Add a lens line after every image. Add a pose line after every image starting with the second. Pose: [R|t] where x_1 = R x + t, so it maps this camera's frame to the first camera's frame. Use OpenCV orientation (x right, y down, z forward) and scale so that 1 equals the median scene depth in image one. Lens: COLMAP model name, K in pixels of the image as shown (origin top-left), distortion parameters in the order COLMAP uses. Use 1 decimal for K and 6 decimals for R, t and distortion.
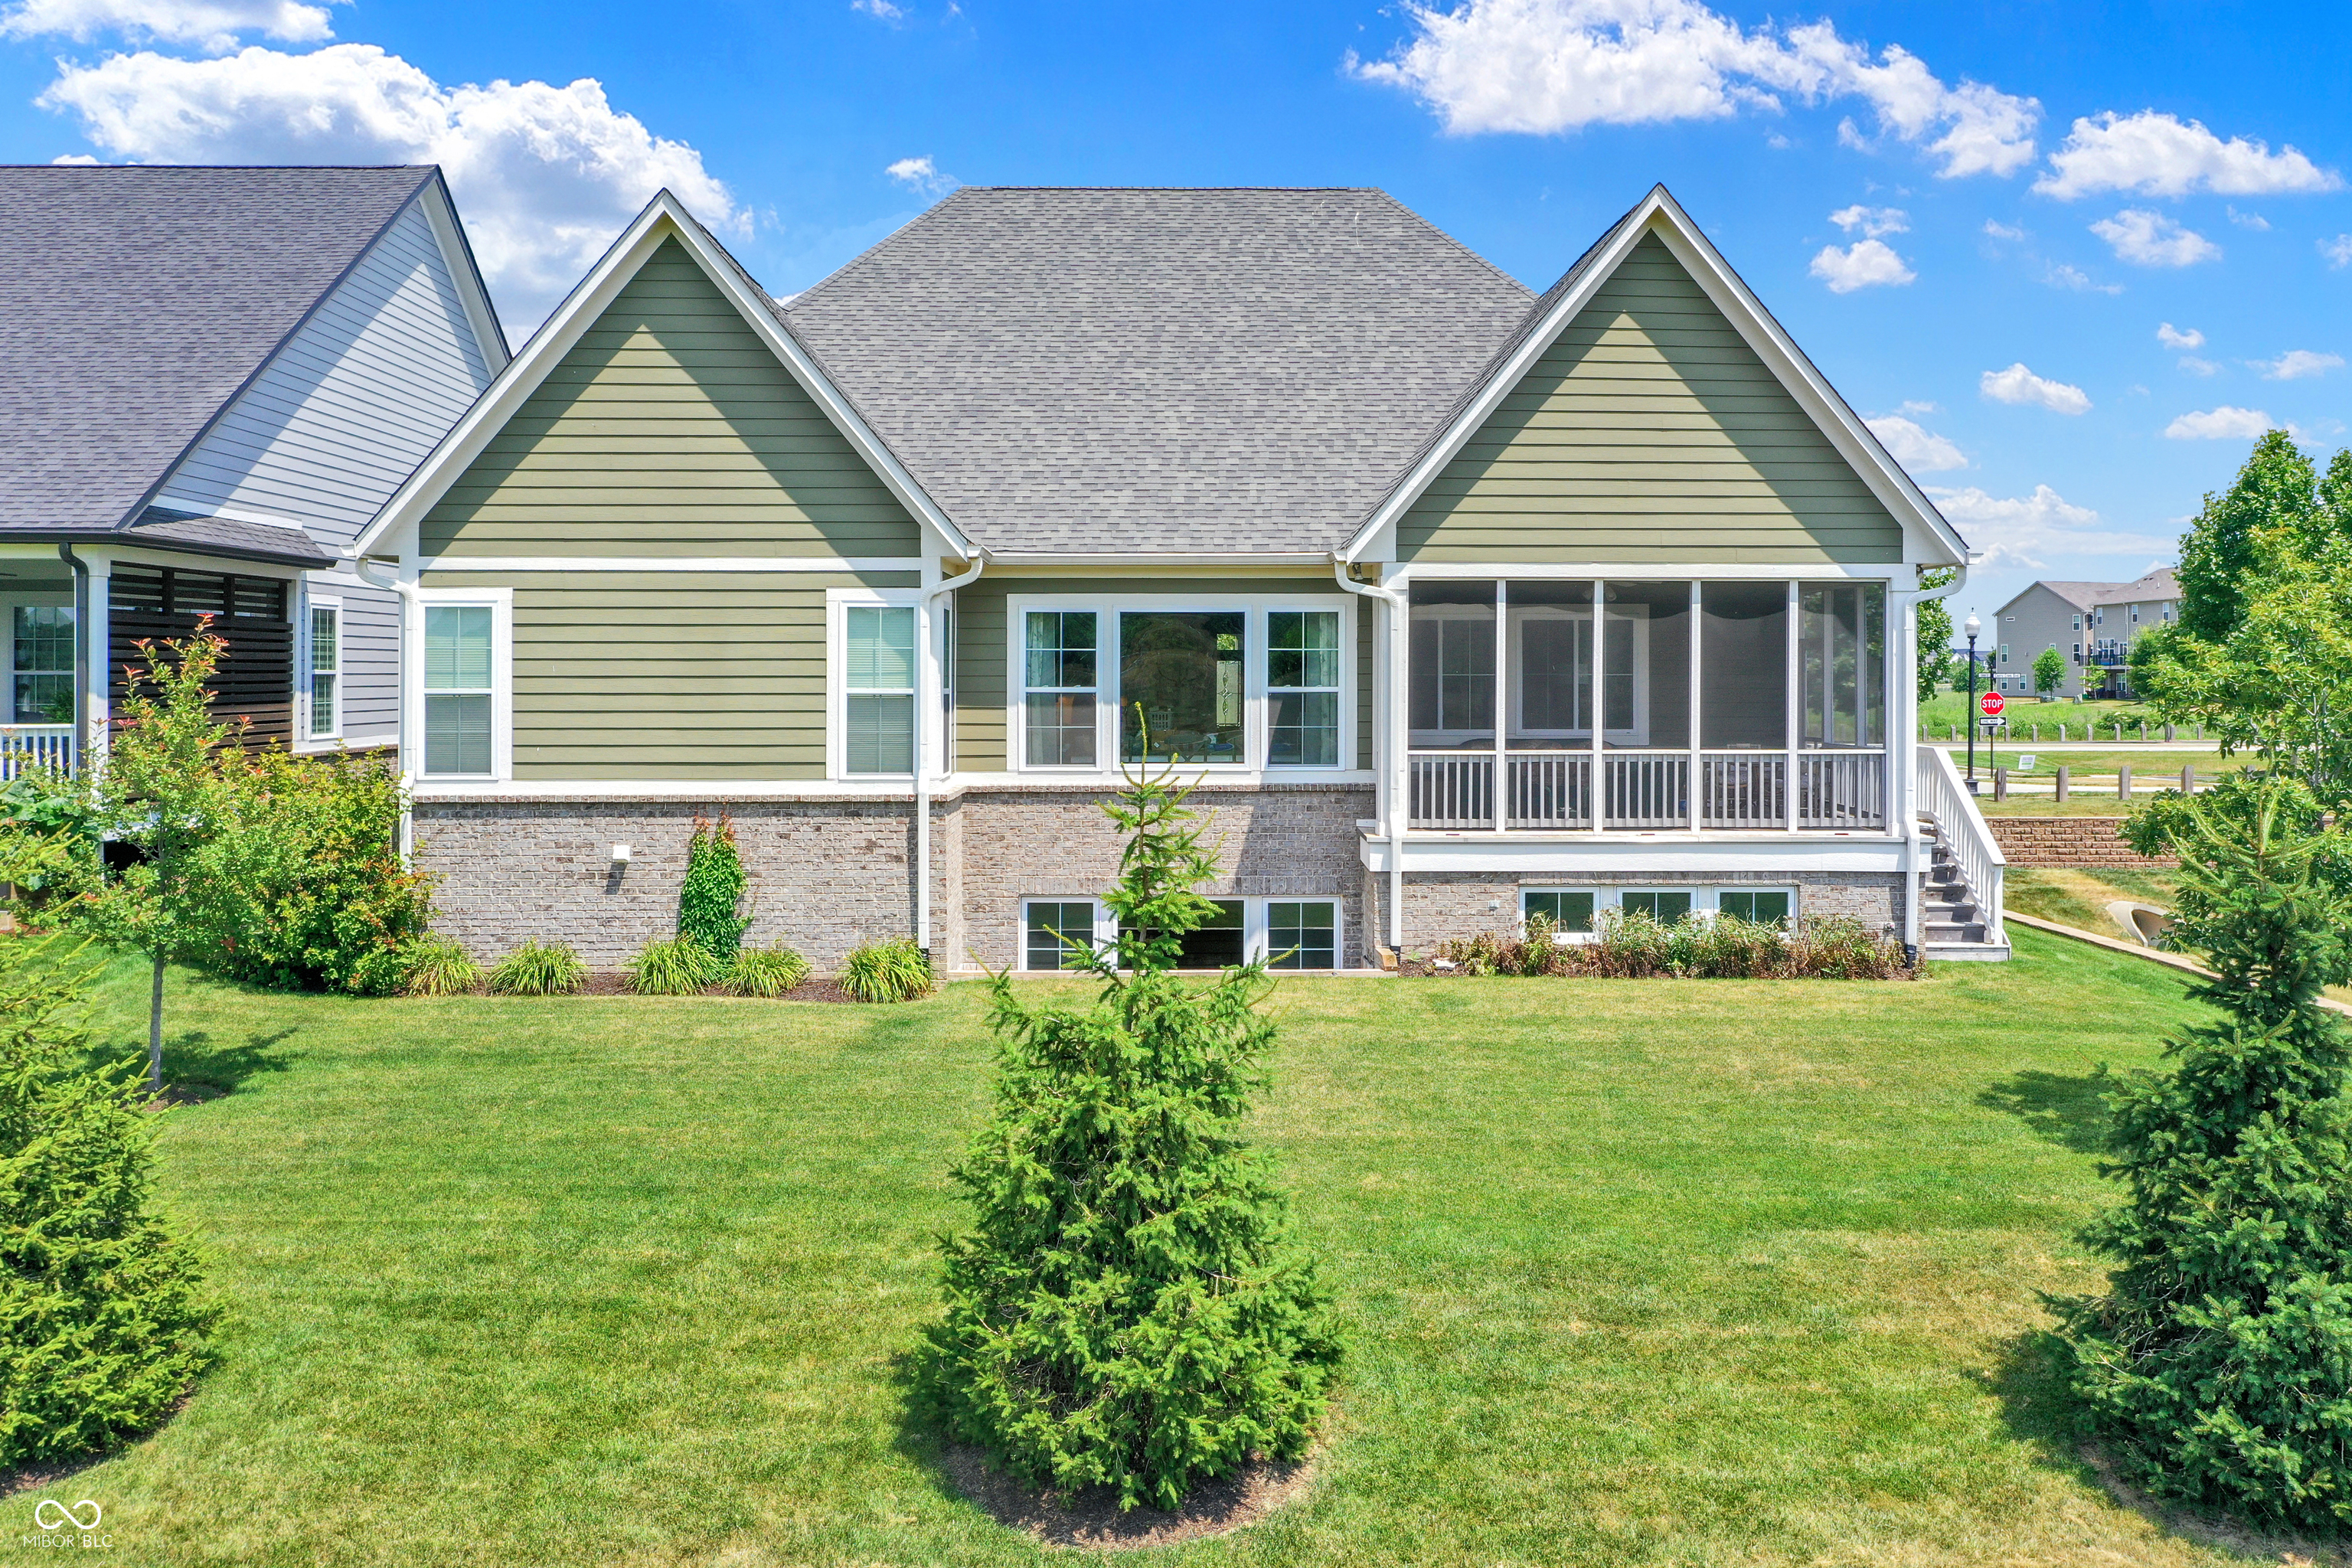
lens RADIAL K [[1911.7, 0, 1180.0], [0, 1911.7, 680.8], [0, 0, 1]] dist [0.001524, 0.010523]
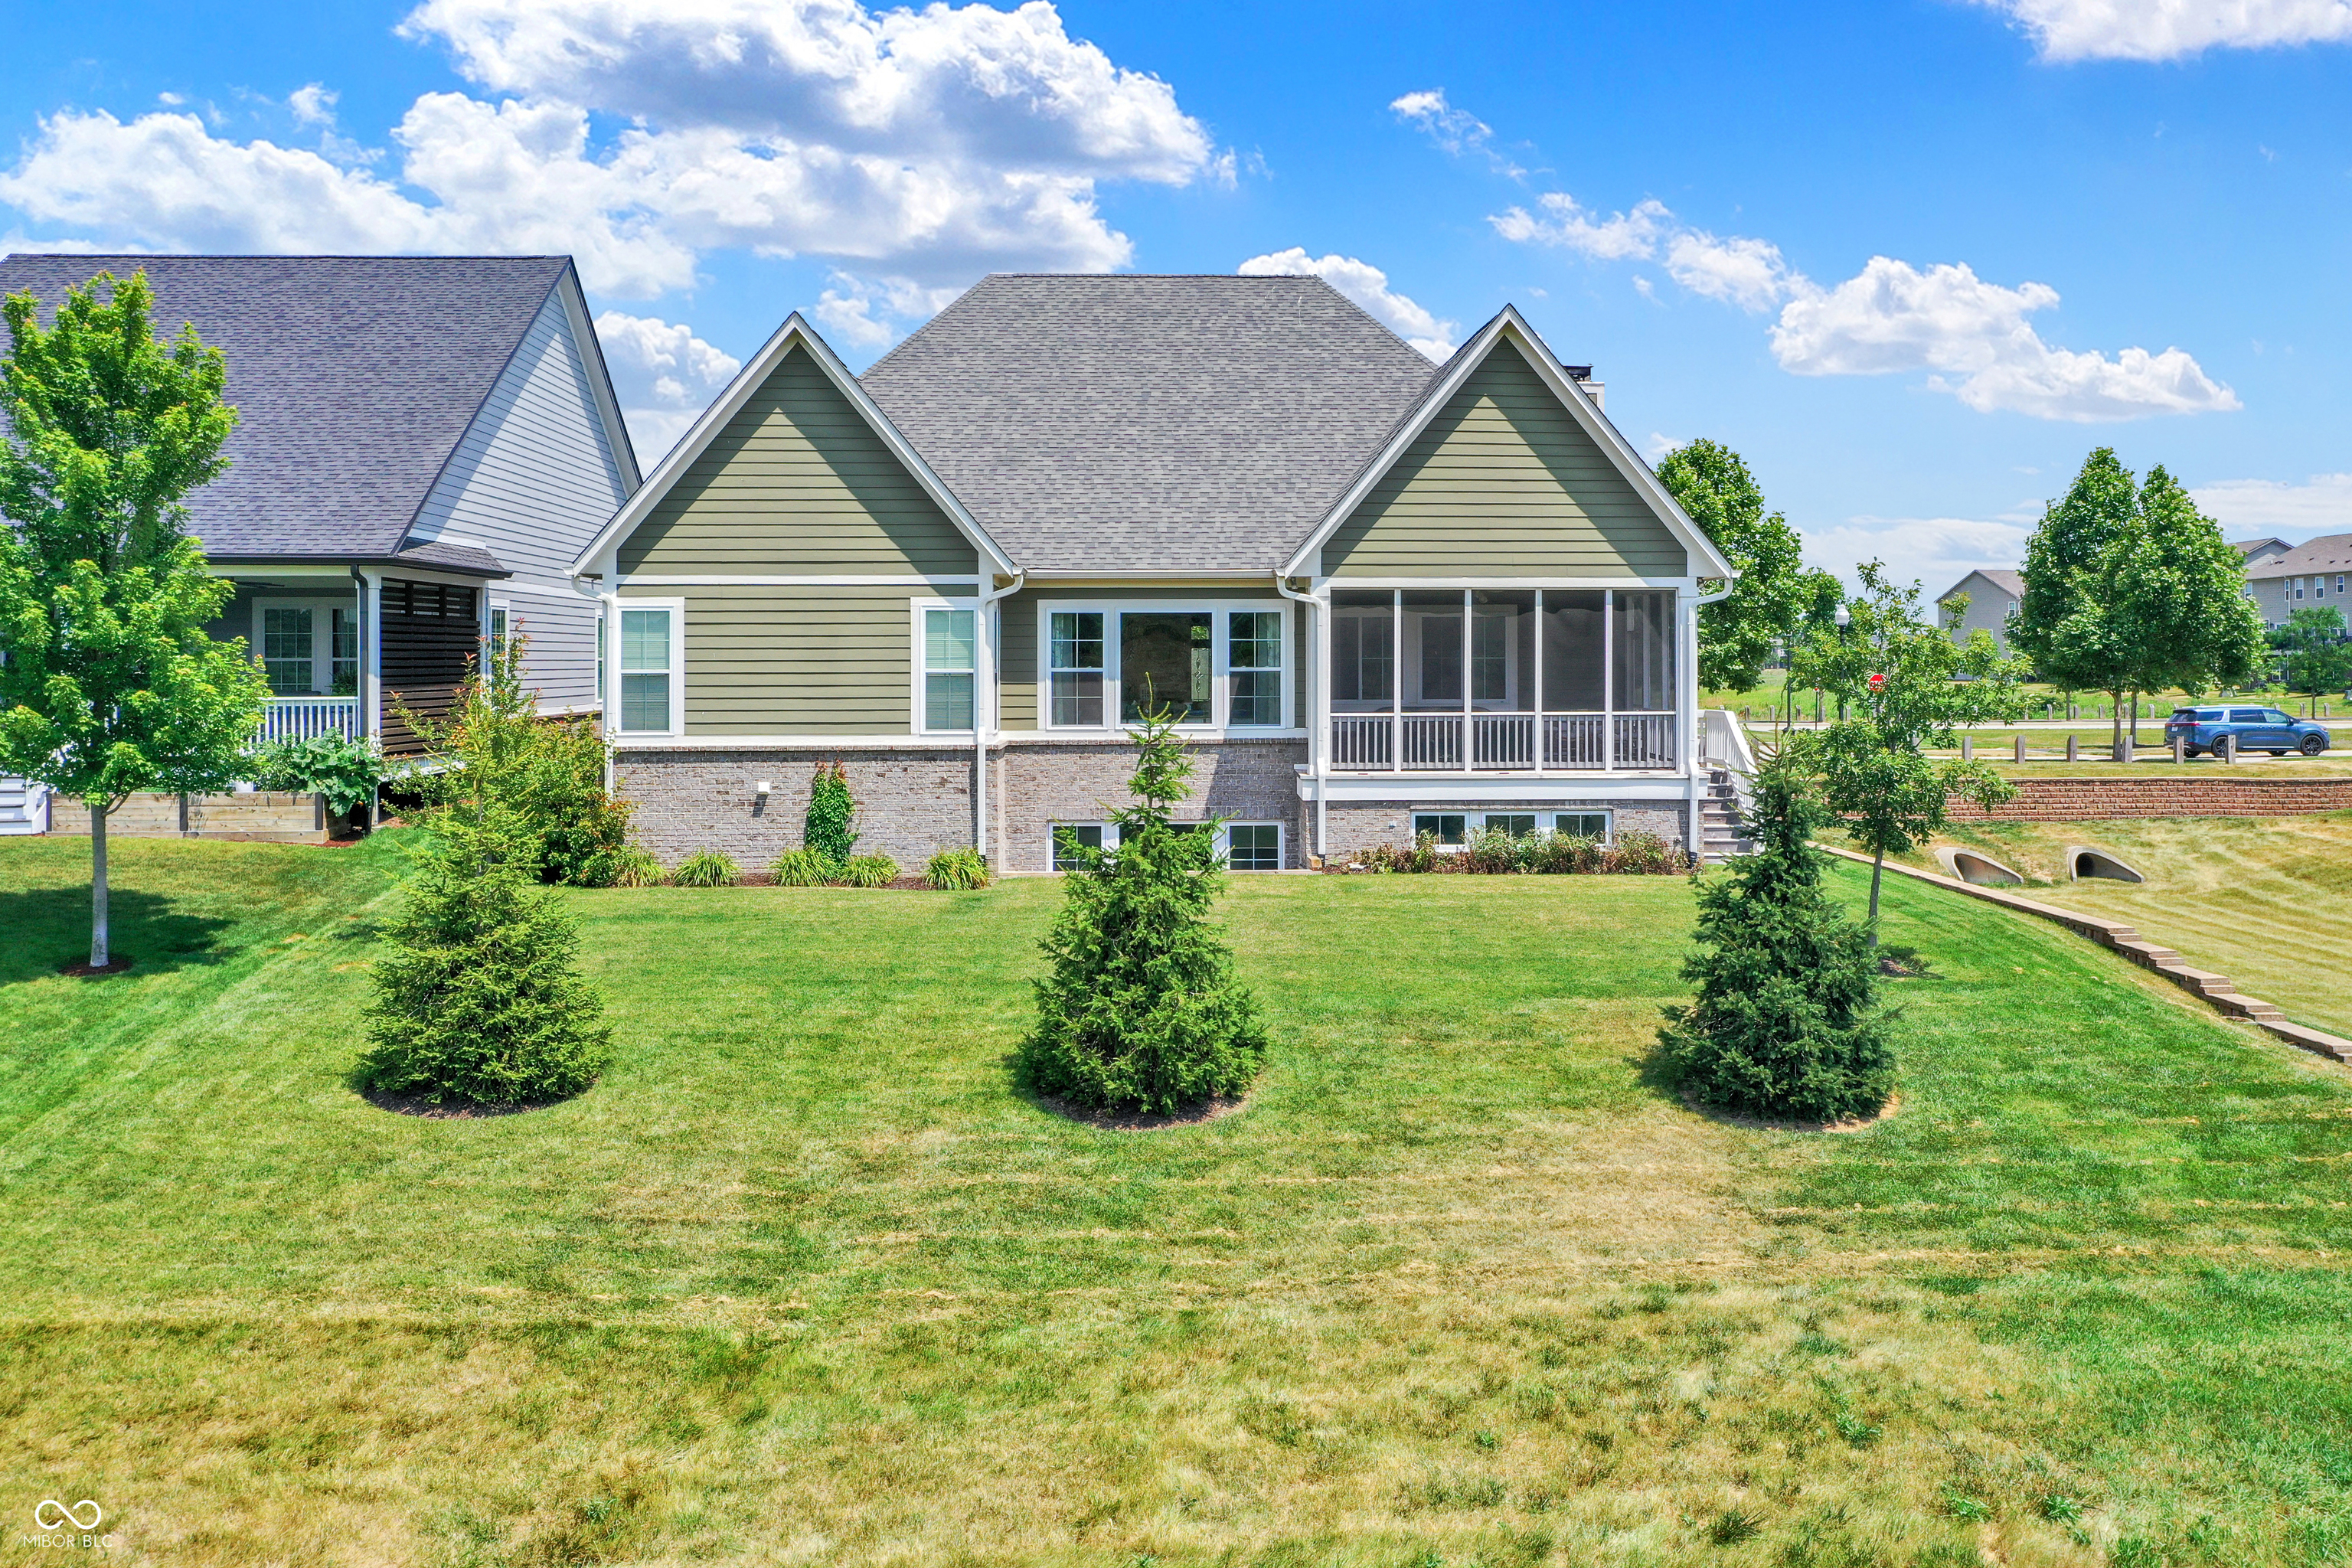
lens RADIAL K [[1911.7, 0, 1180.0], [0, 1911.7, 680.8], [0, 0, 1]] dist [0.001524, 0.010523]
pose [[0.999899, -0.002691, 0.013942, -0.008285], [0.002603, 0.999977, 0.006339, 0.004196], [-0.013959, -0.006302, 0.999883, -0.378665]]
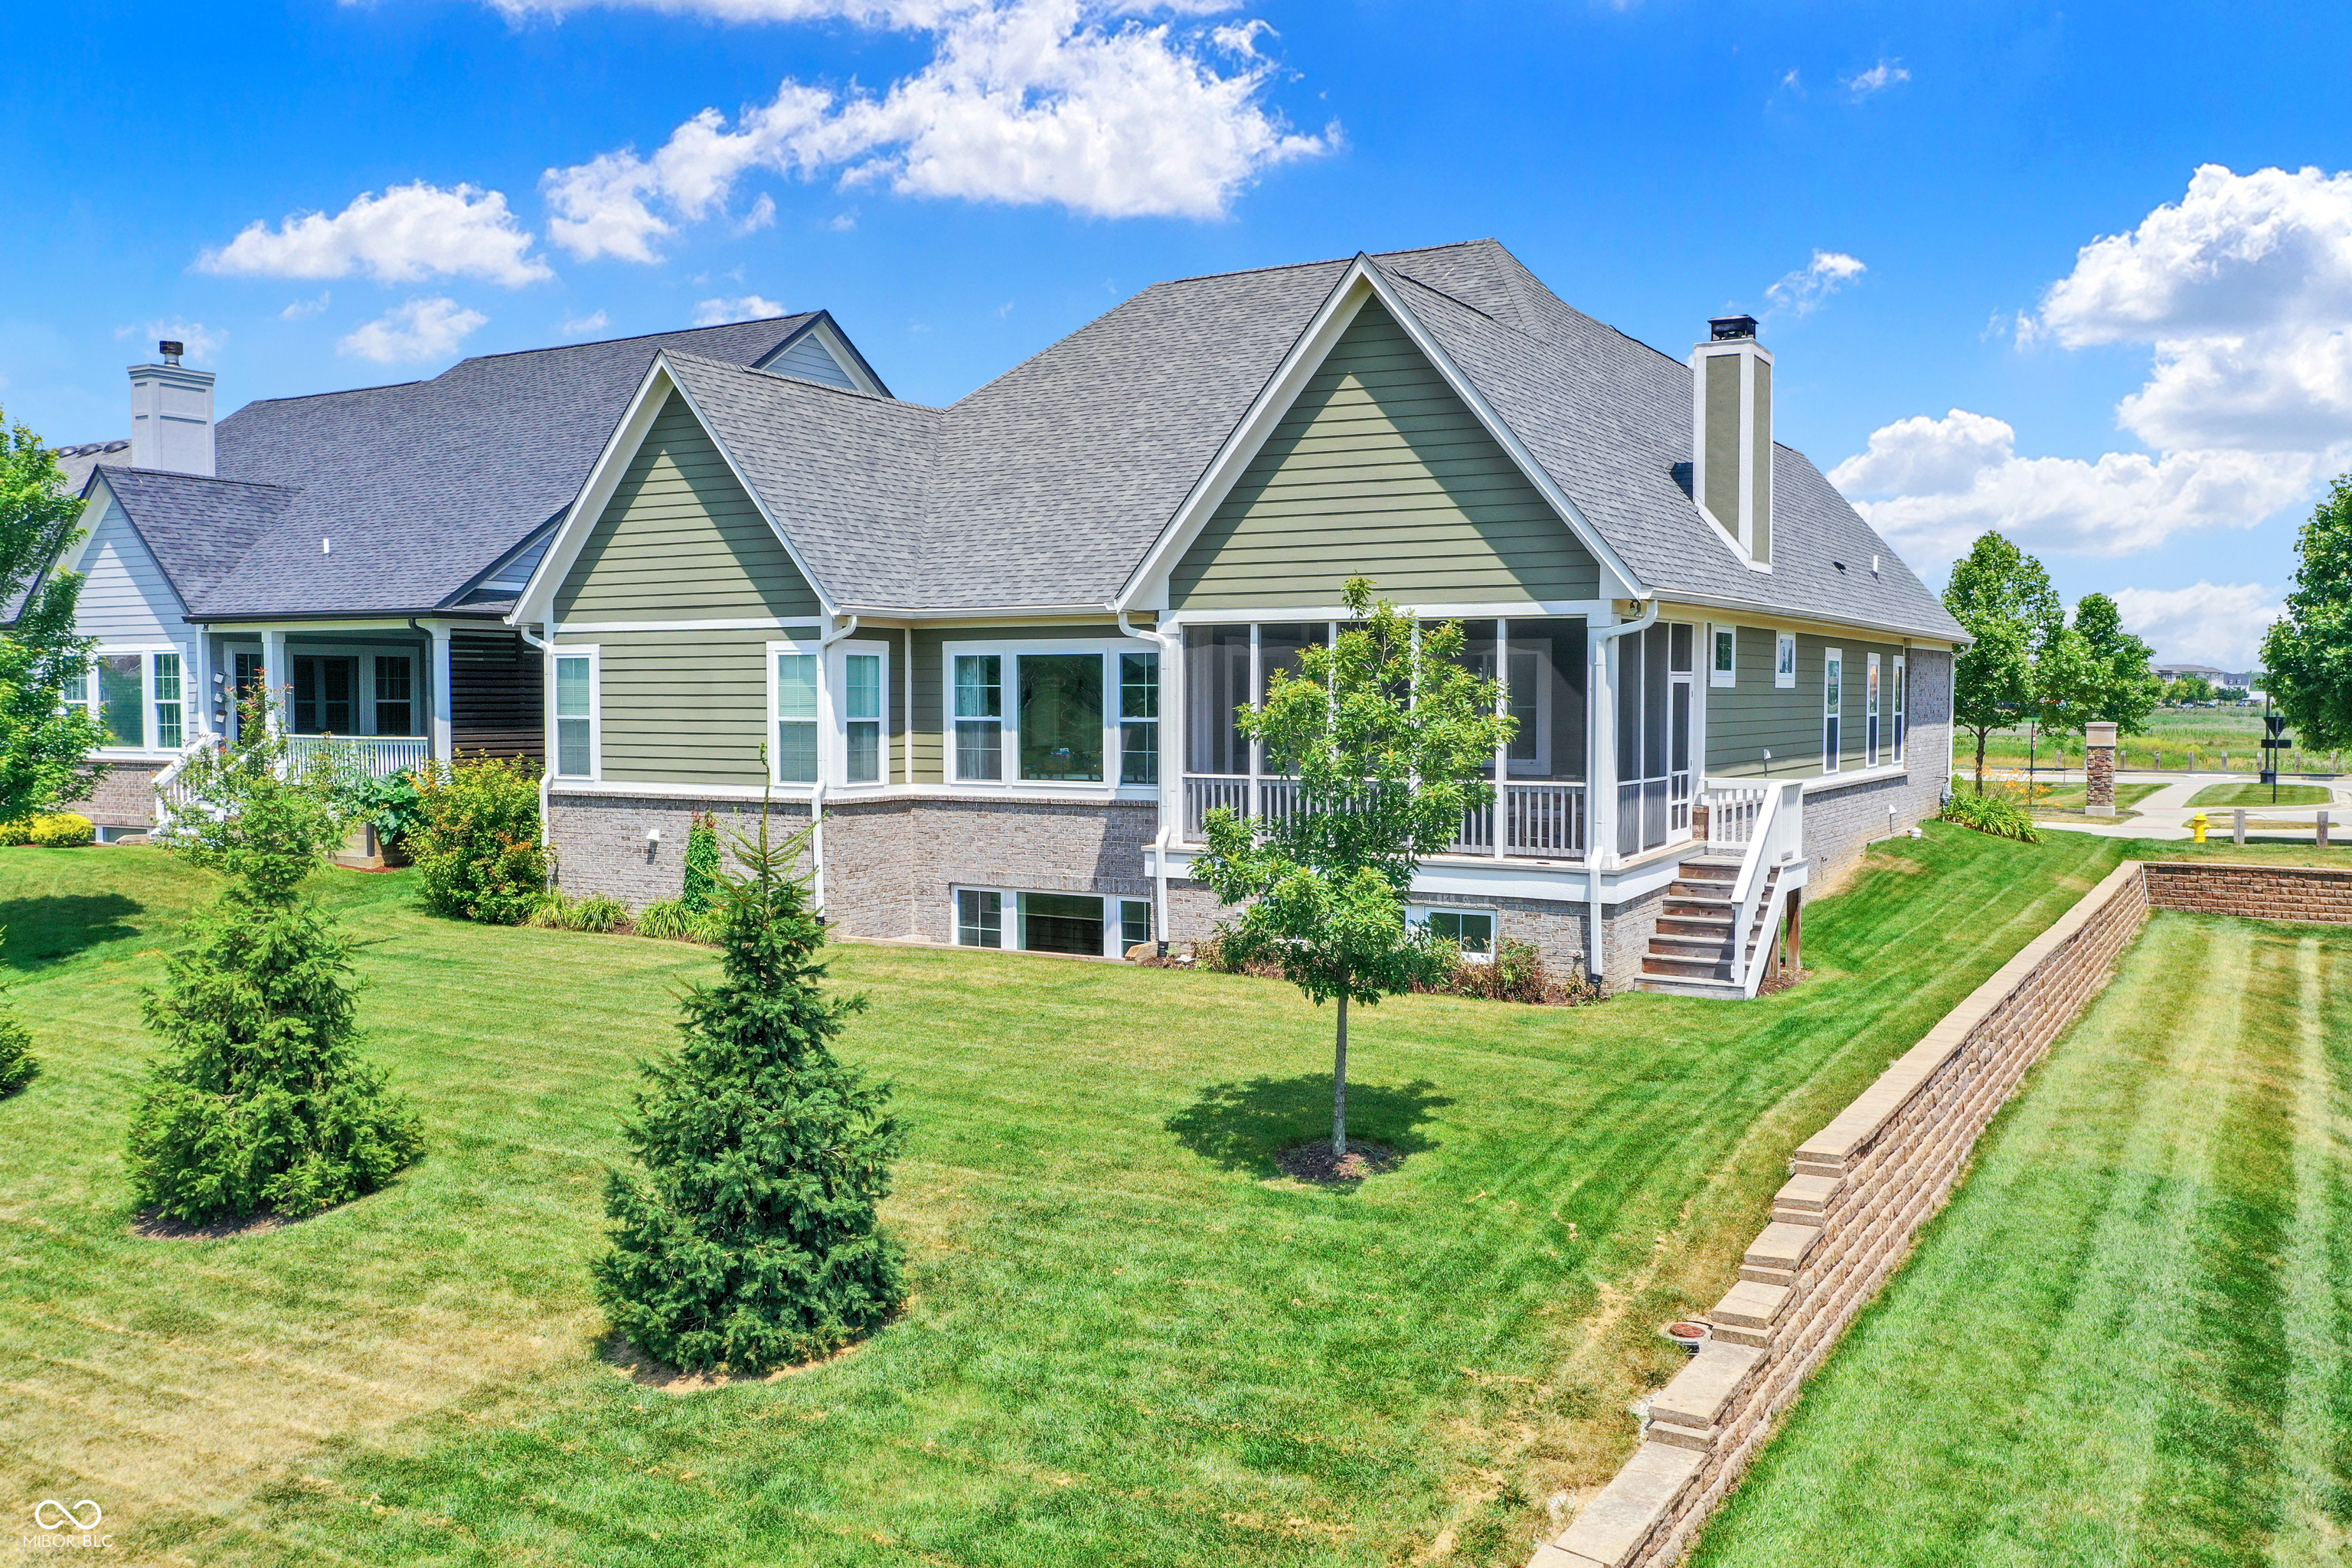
lens RADIAL K [[1906.9, 0, 1176.0], [0, 1906.9, 784.0], [0, 0, 1]] dist [0.002444, 0.012478]
pose [[0.854369, 0.024038, -0.519110, 0.715577], [-0.002275, 0.999093, 0.042521, -0.006093], [0.519662, -0.035148, 0.853649, 0.017933]]
